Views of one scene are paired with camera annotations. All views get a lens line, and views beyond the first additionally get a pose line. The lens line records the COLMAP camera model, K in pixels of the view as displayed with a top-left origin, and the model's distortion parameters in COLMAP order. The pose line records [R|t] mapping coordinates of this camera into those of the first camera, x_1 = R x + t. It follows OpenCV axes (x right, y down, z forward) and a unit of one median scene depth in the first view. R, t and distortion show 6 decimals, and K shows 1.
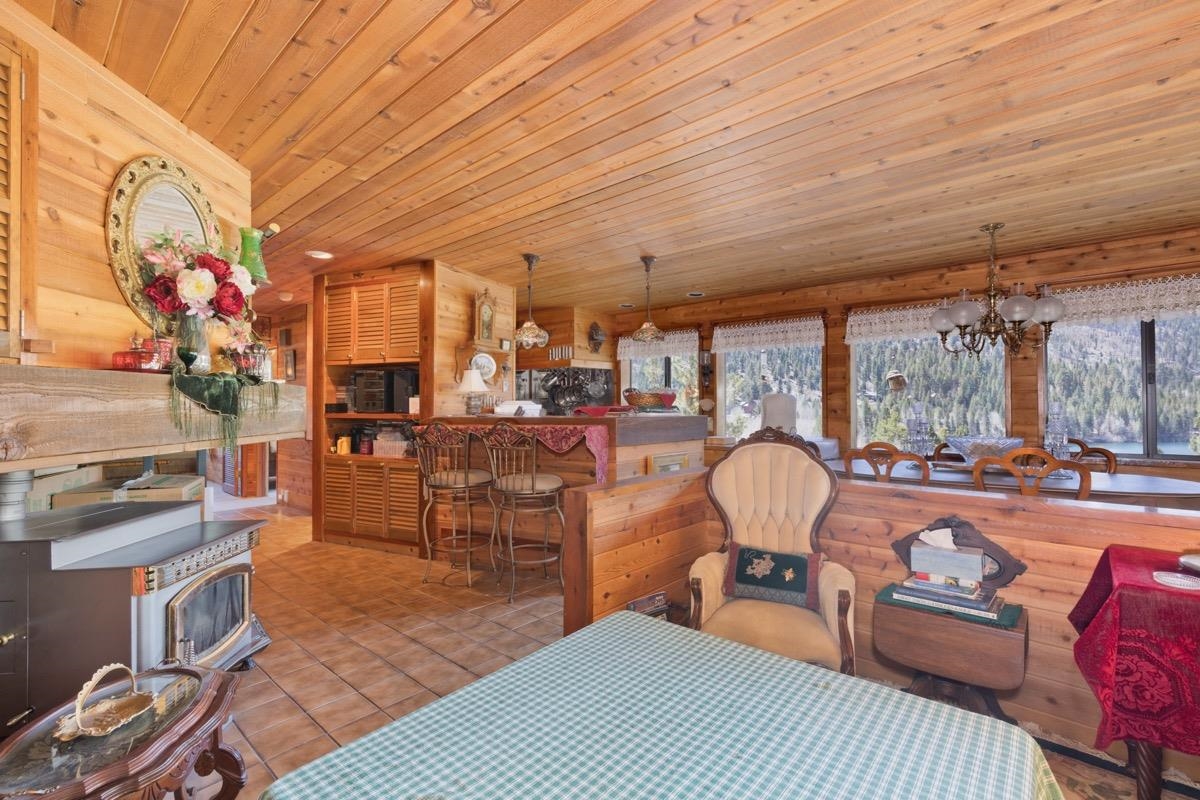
lens RADIAL K [[538.4, 0, 600.0], [0, 538.4, 400.0], [0, 0, 1]] dist [0.000907, -0.000322]
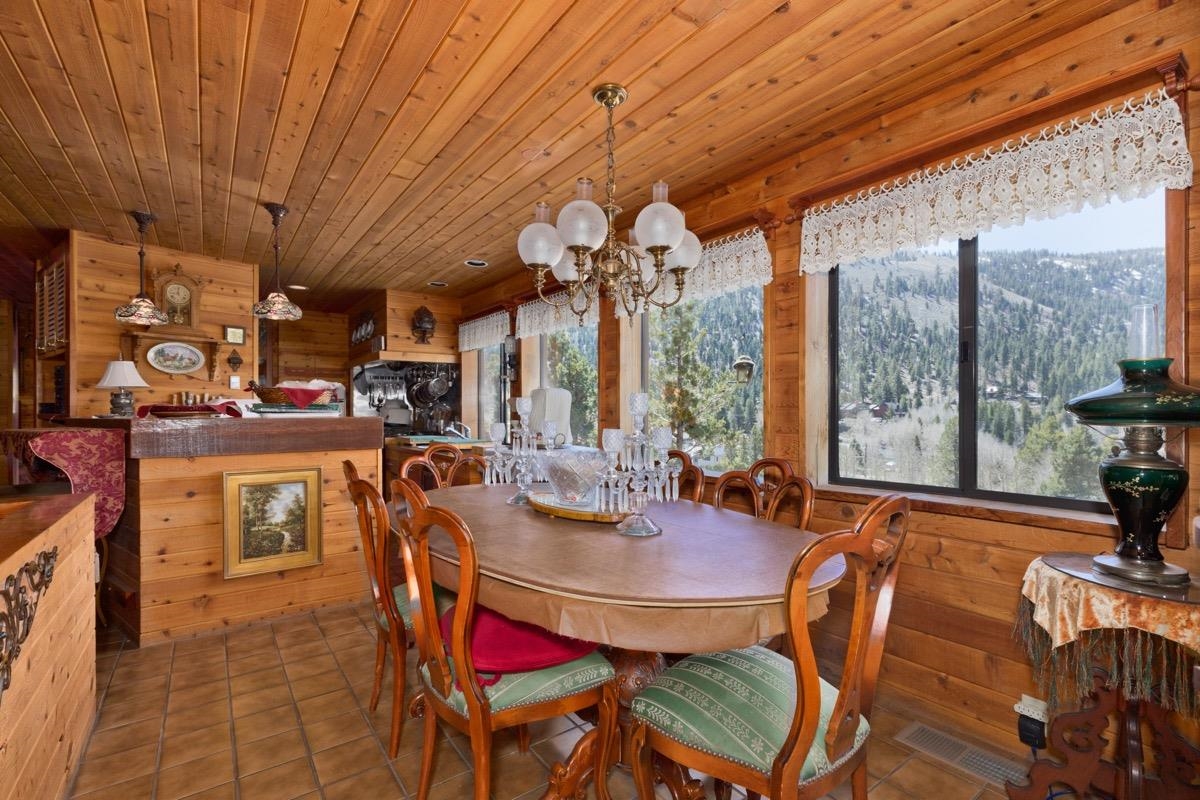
lens RADIAL K [[540.5, 0, 604.5], [0, 540.5, 410.8], [0, 0, 1]] dist [0.003110, 0.000400]
pose [[0.977893, 0.002157, -0.209093, 0.586588], [0.000916, 0.999893, 0.014596, 0.007942], [0.209102, -0.014464, 0.977787, 0.298925]]
